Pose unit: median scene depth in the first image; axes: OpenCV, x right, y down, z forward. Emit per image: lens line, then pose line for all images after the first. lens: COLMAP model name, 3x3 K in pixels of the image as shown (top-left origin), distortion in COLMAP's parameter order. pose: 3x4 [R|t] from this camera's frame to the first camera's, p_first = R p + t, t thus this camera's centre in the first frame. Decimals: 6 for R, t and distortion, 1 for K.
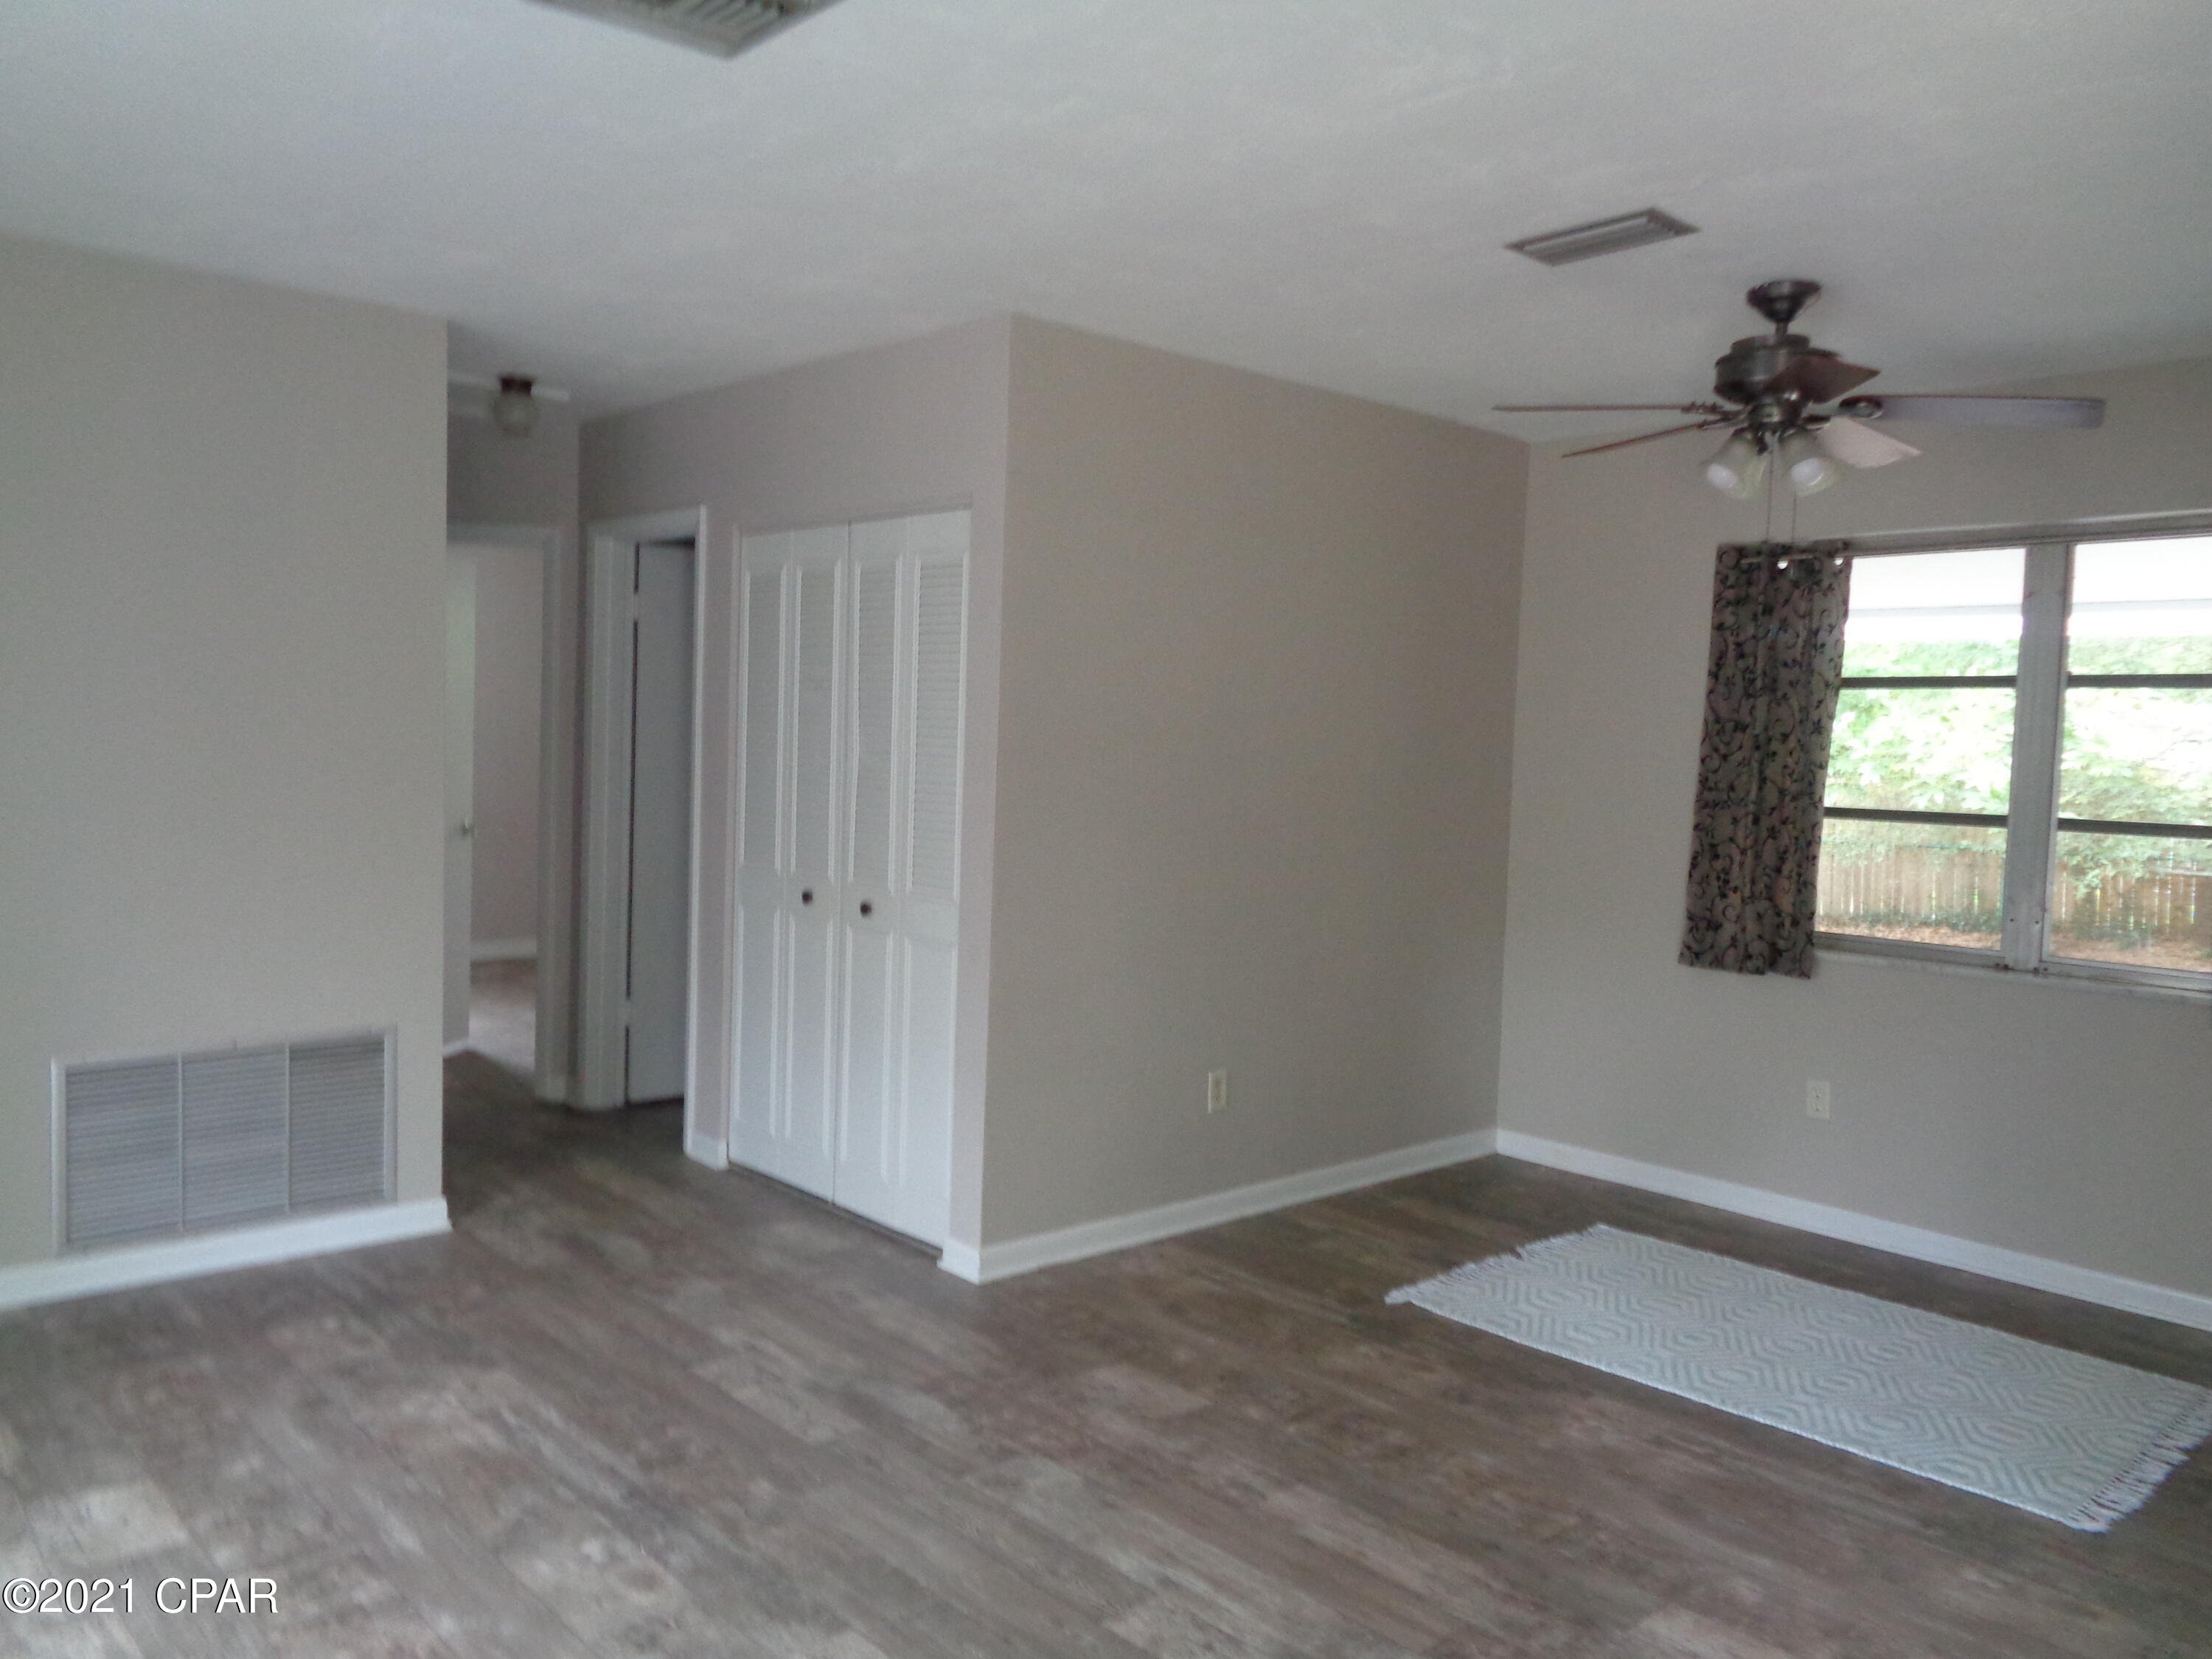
lens RADIAL K [[1644.9, 0, 1108.2], [0, 1644.9, 854.5], [0, 0, 1]] dist [0.001737, 0.000196]
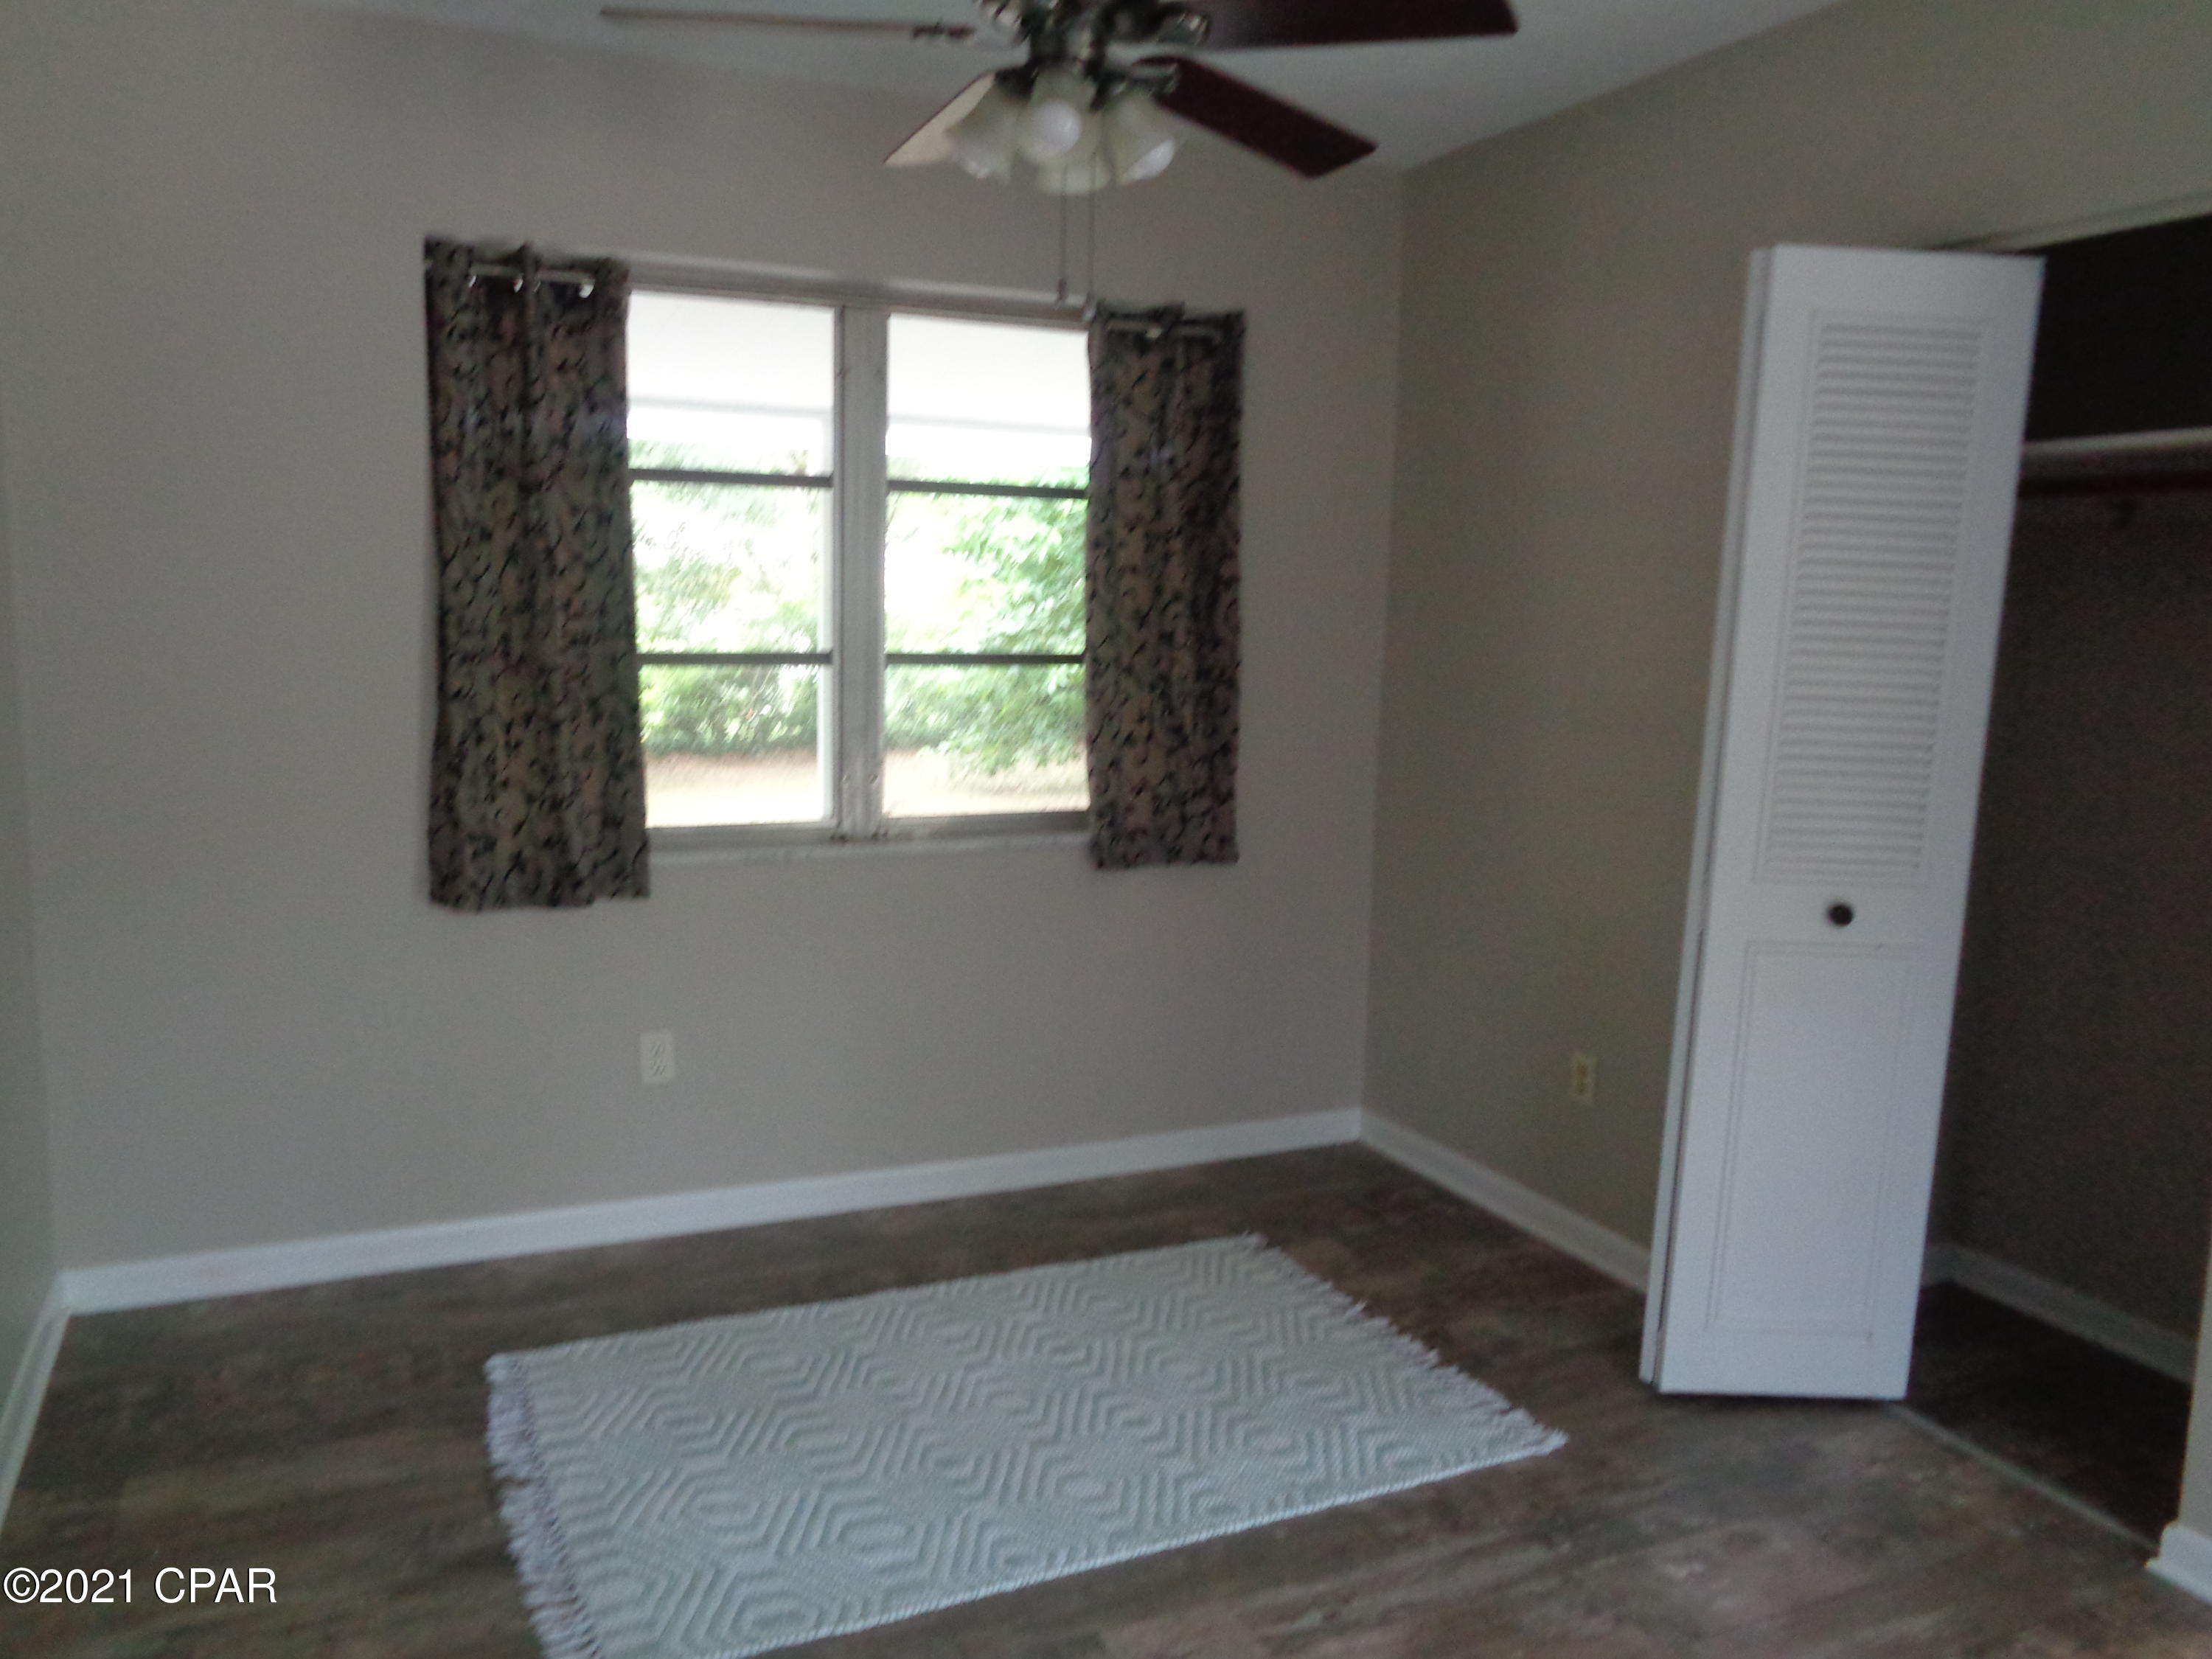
lens RADIAL K [[1644.9, 0, 1108.2], [0, 1644.9, 854.5], [0, 0, 1]] dist [0.001737, 0.000196]
pose [[0.308699, -0.170028, 0.935839, -0.184422], [0.056462, 0.985434, 0.160414, -0.048564], [-0.949482, 0.003319, 0.313803, 0.630327]]
